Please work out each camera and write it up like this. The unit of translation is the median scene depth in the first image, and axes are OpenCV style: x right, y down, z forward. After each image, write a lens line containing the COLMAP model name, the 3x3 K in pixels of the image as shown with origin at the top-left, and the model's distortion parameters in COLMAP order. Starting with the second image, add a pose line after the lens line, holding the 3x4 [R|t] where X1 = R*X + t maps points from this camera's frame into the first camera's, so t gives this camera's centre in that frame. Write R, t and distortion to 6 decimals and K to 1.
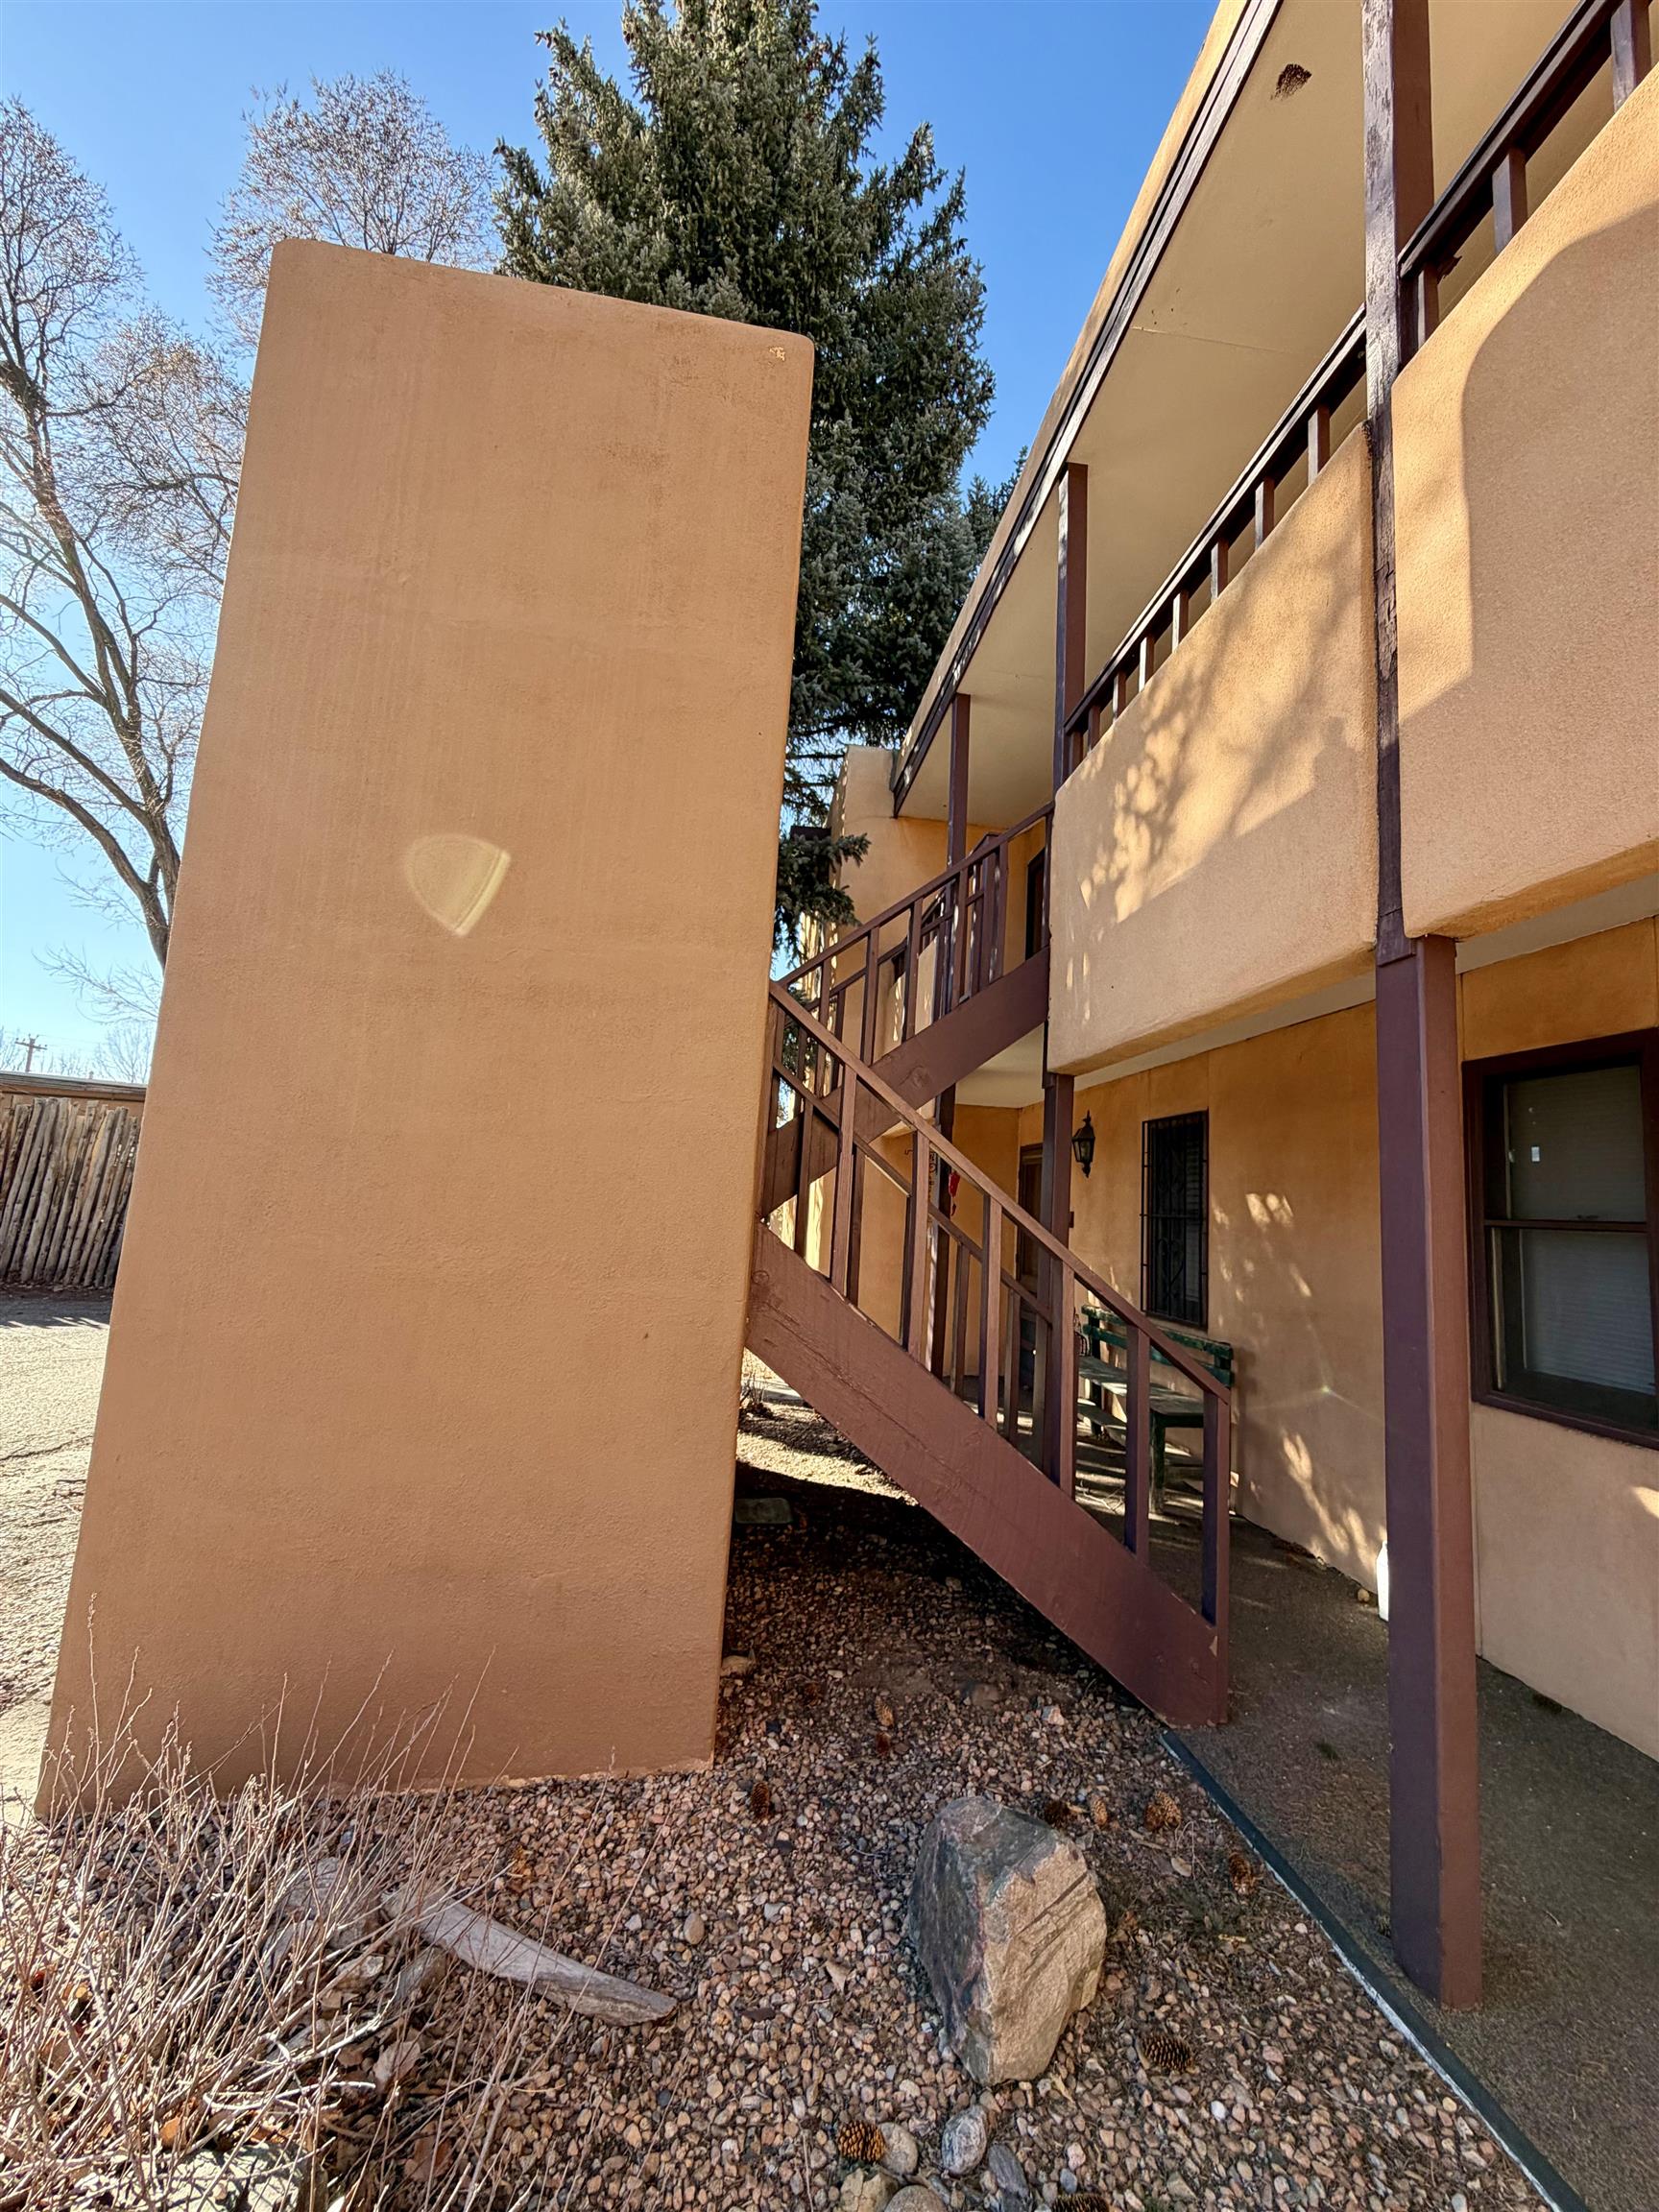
lens RADIAL K [[882.6, 0, 832.1], [0, 882.6, 1102.0], [0, 0, 1]] dist [0.000867, -0.000108]
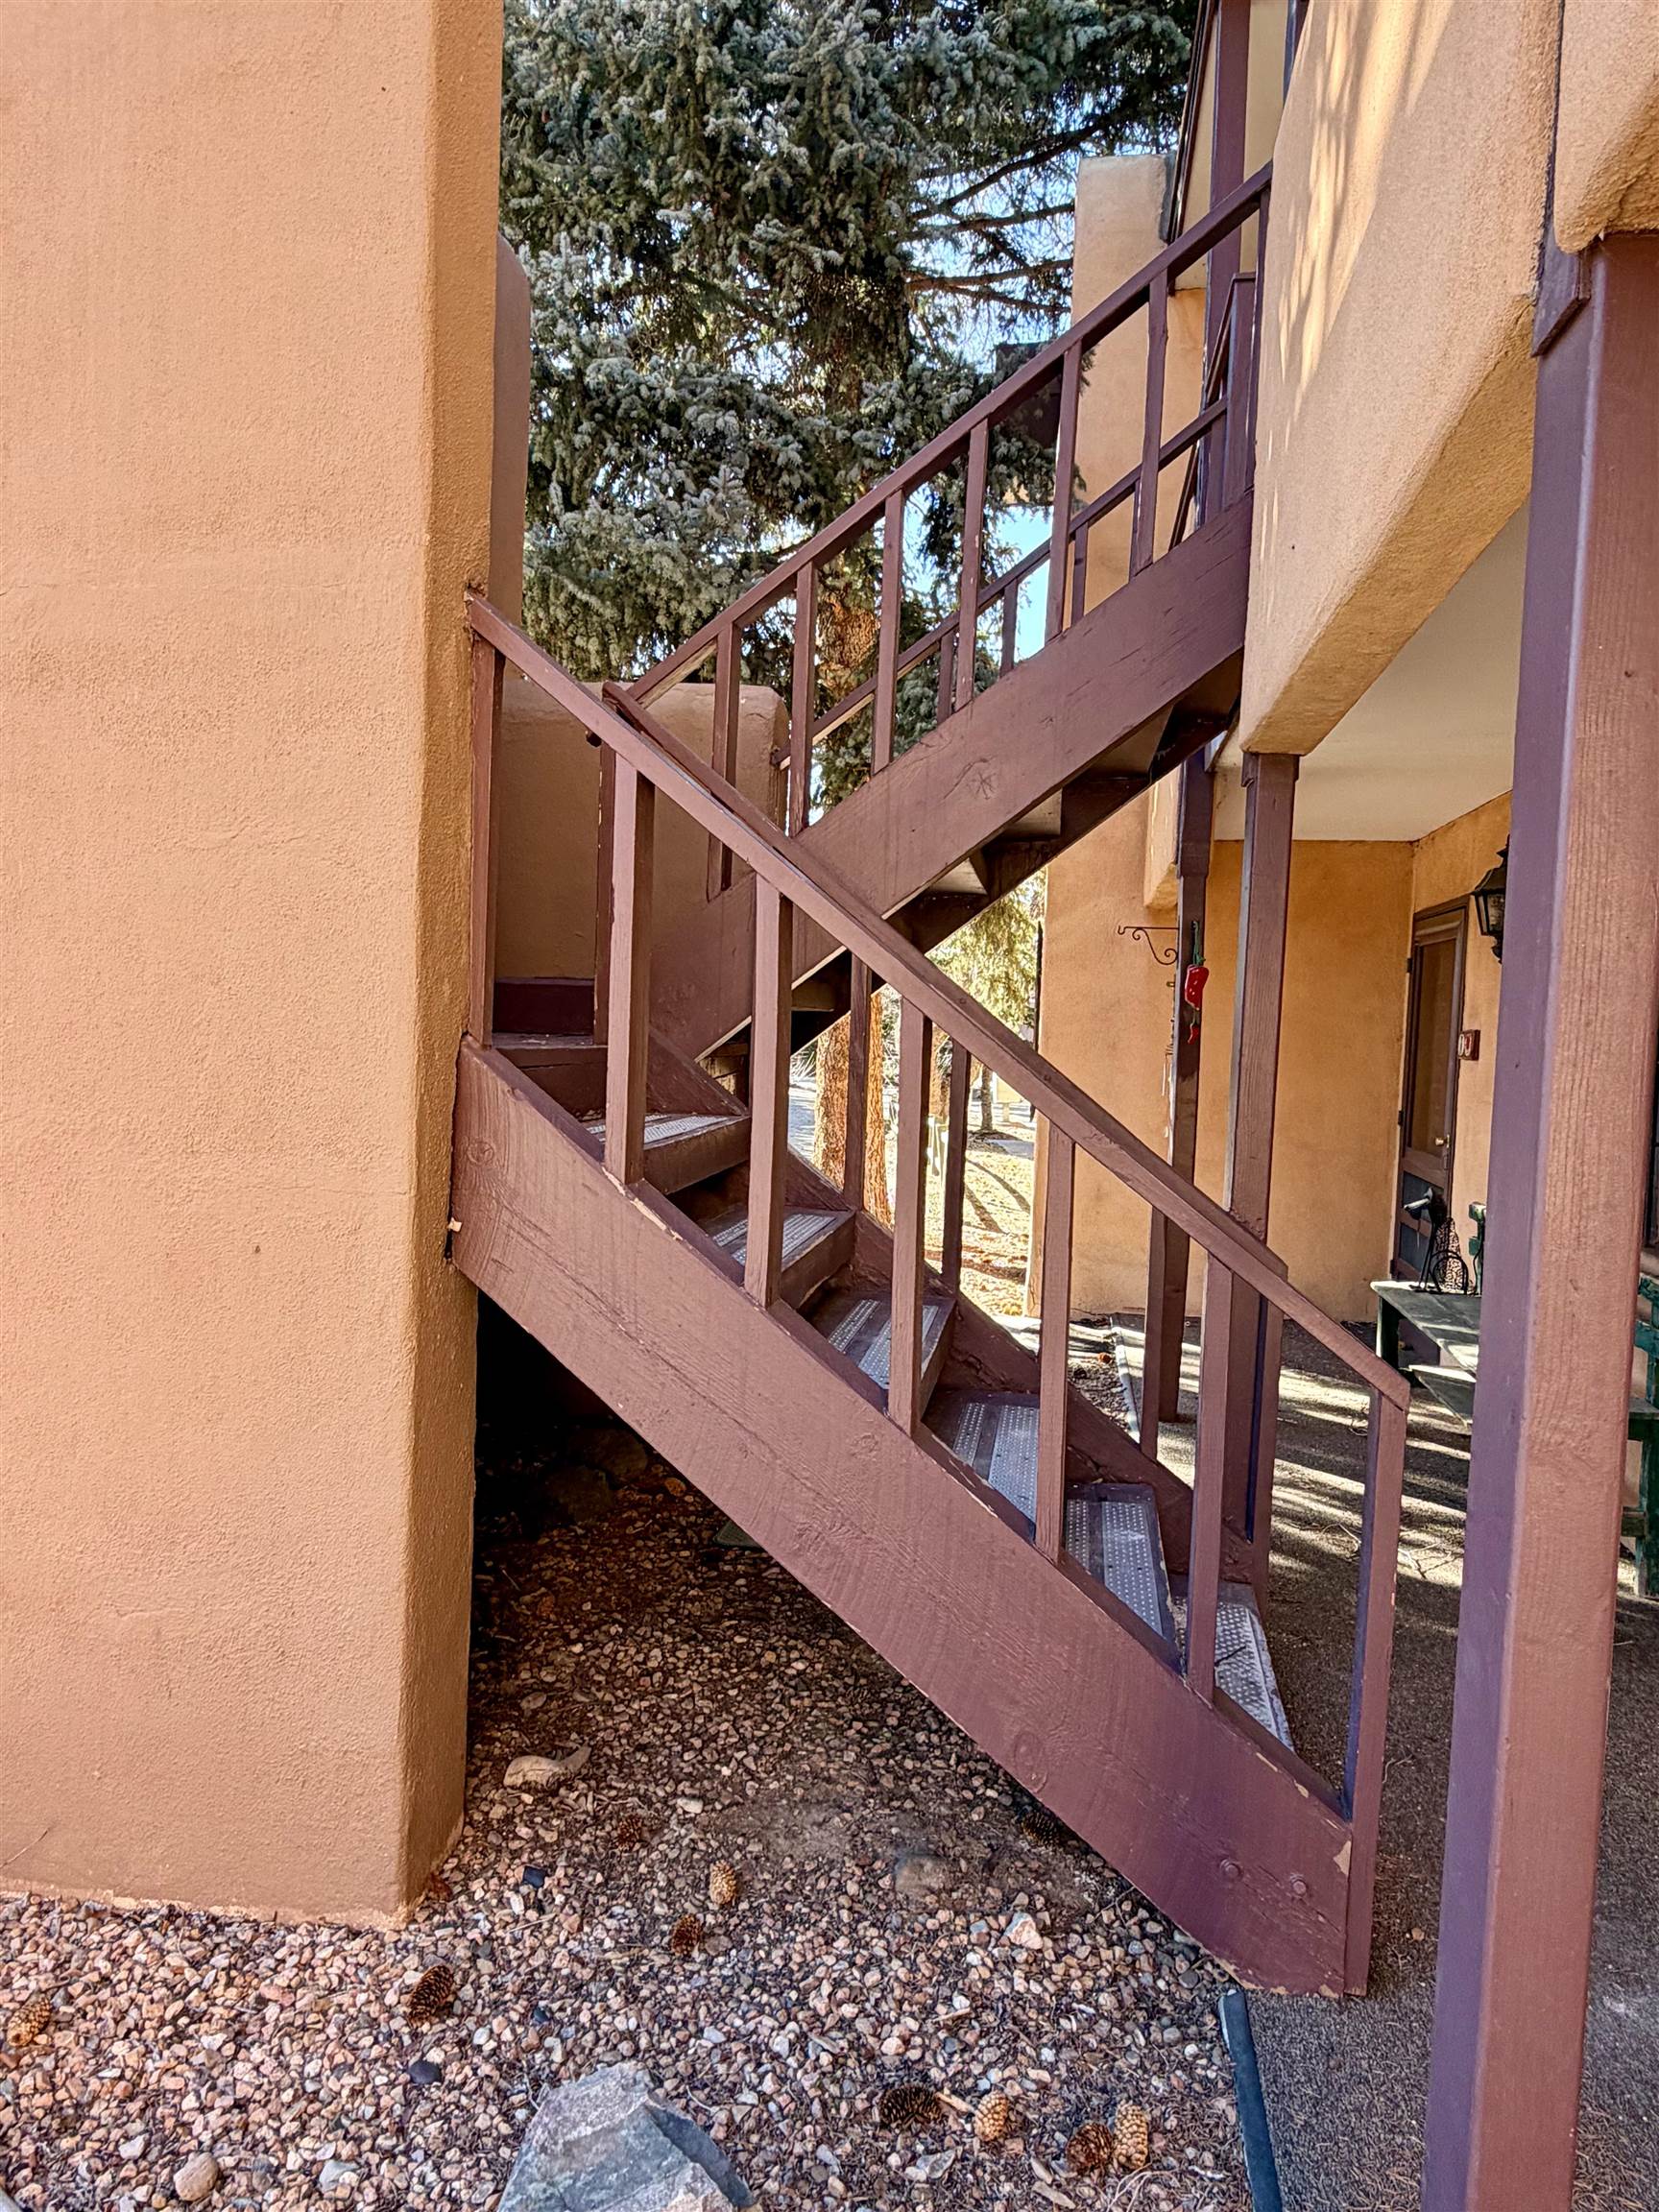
lens RADIAL K [[1413.4, 0, 826.3], [0, 1413.4, 1114.4], [0, 0, 1]] dist [0.001628, 0.001730]
pose [[0.956649, -0.007296, -0.291151, 0.421657], [0.056476, 0.985358, 0.160873, 0.045038], [0.285715, -0.170342, 0.943054, 0.231814]]
